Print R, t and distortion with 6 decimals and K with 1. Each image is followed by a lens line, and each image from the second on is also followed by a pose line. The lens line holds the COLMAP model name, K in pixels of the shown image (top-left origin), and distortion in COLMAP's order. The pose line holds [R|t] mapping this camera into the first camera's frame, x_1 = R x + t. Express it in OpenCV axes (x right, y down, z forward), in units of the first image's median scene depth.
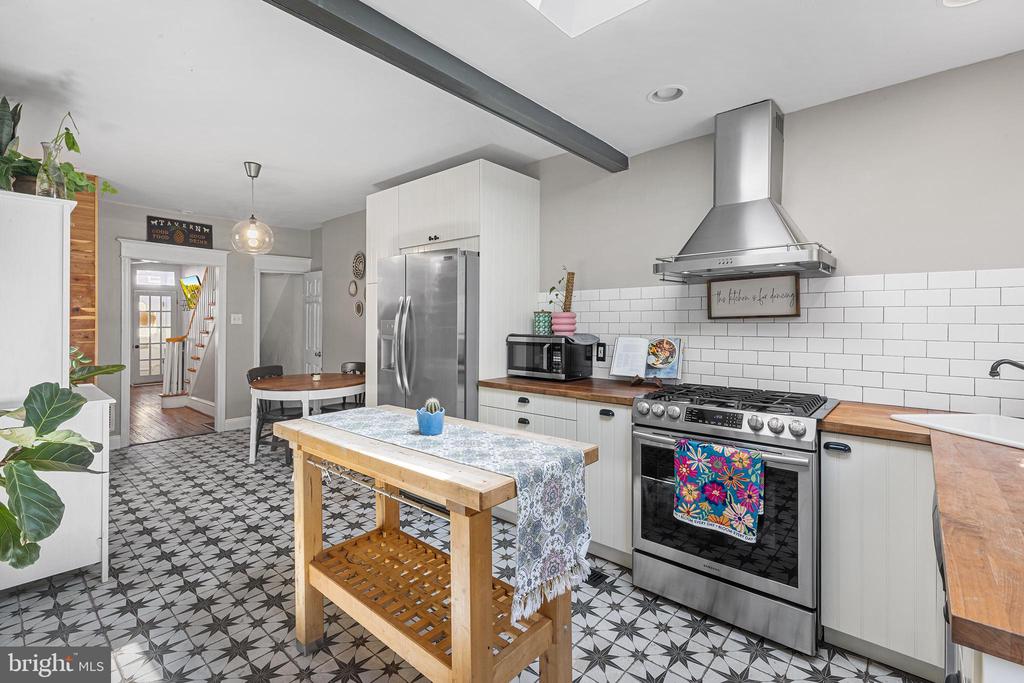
lens RADIAL K [[464.8, 0, 518.9], [0, 464.8, 331.9], [0, 0, 1]] dist [0.001762, -0.000867]
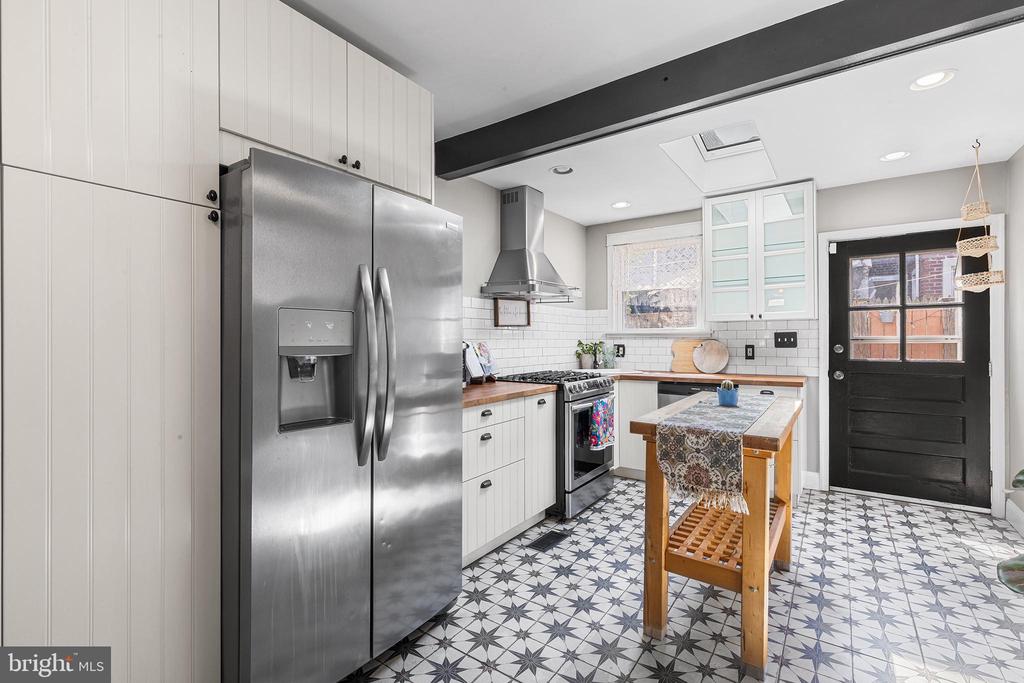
lens RADIAL K [[464.8, 0, 506.9], [0, 464.8, 340.1], [0, 0, 1]] dist [0.001762, -0.000867]
pose [[-0.088699, -0.008366, 0.996023, -1.044587], [0.024793, 0.999636, 0.010605, -0.003244], [-0.995750, 0.025635, -0.088459, 1.225371]]
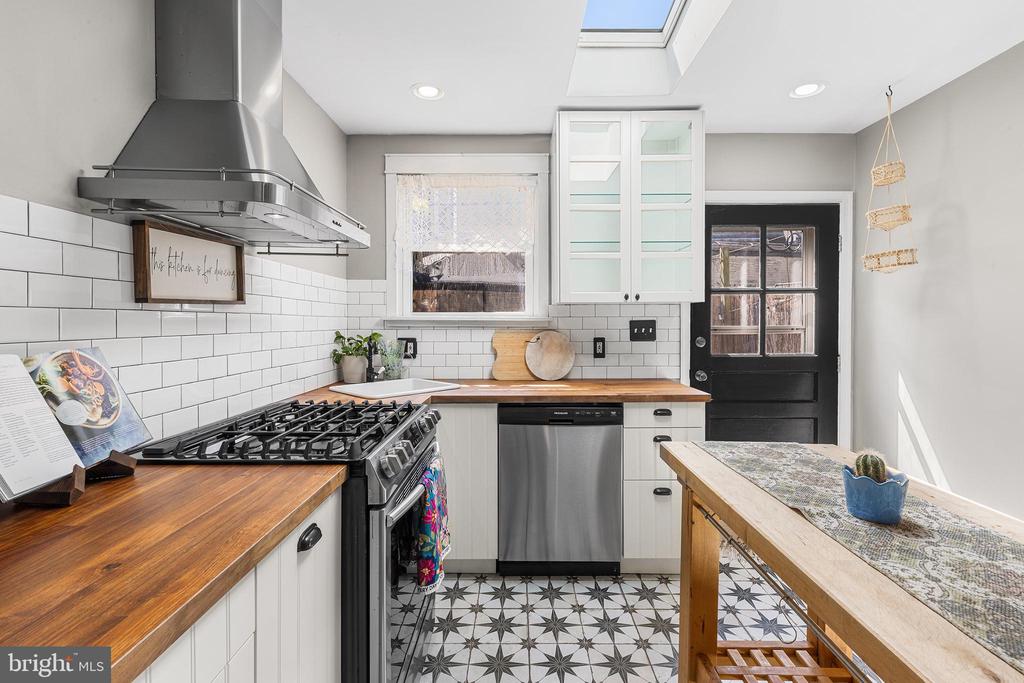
lens RADIAL K [[464.8, 0, 512.5], [0, 464.8, 325.5], [0, 0, 1]] dist [0.001762, -0.000867]
pose [[-0.649170, -0.013635, 0.760521, -0.229748], [0.013097, 0.999491, 0.029098, -0.014846], [-0.760531, 0.028850, -0.648661, 1.148517]]
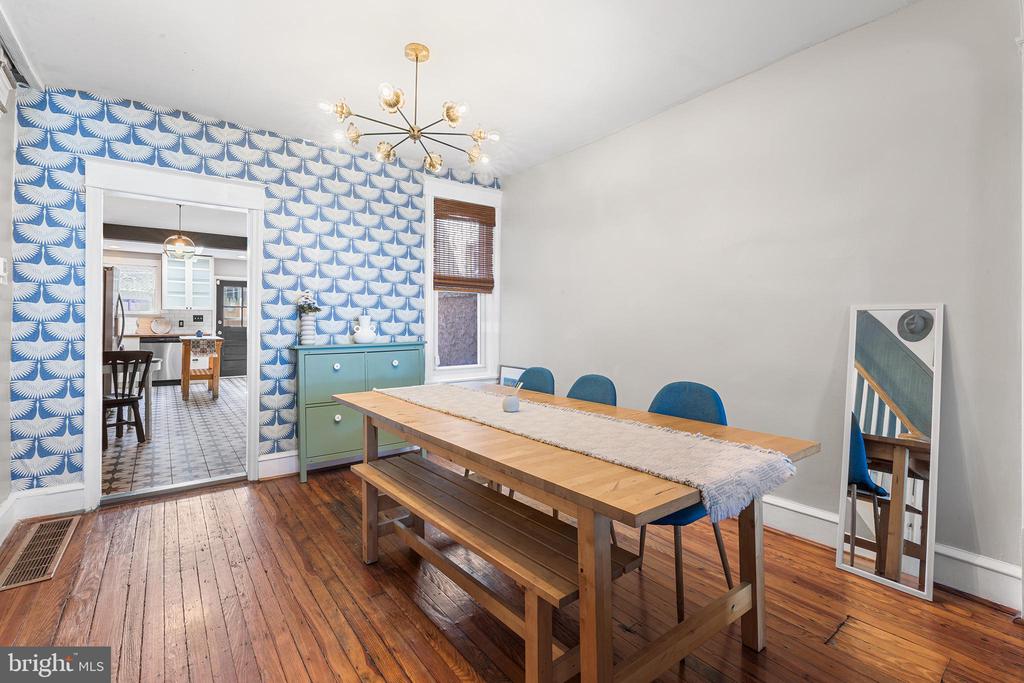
lens RADIAL K [[464.8, 0, 514.6], [0, 464.8, 321.2], [0, 0, 1]] dist [0.001762, -0.000867]
pose [[-0.978323, -0.010139, 0.206835, -2.785078], [-0.007643, 0.999888, 0.012865, -0.008337], [-0.206942, 0.011005, -0.978291, 3.243220]]
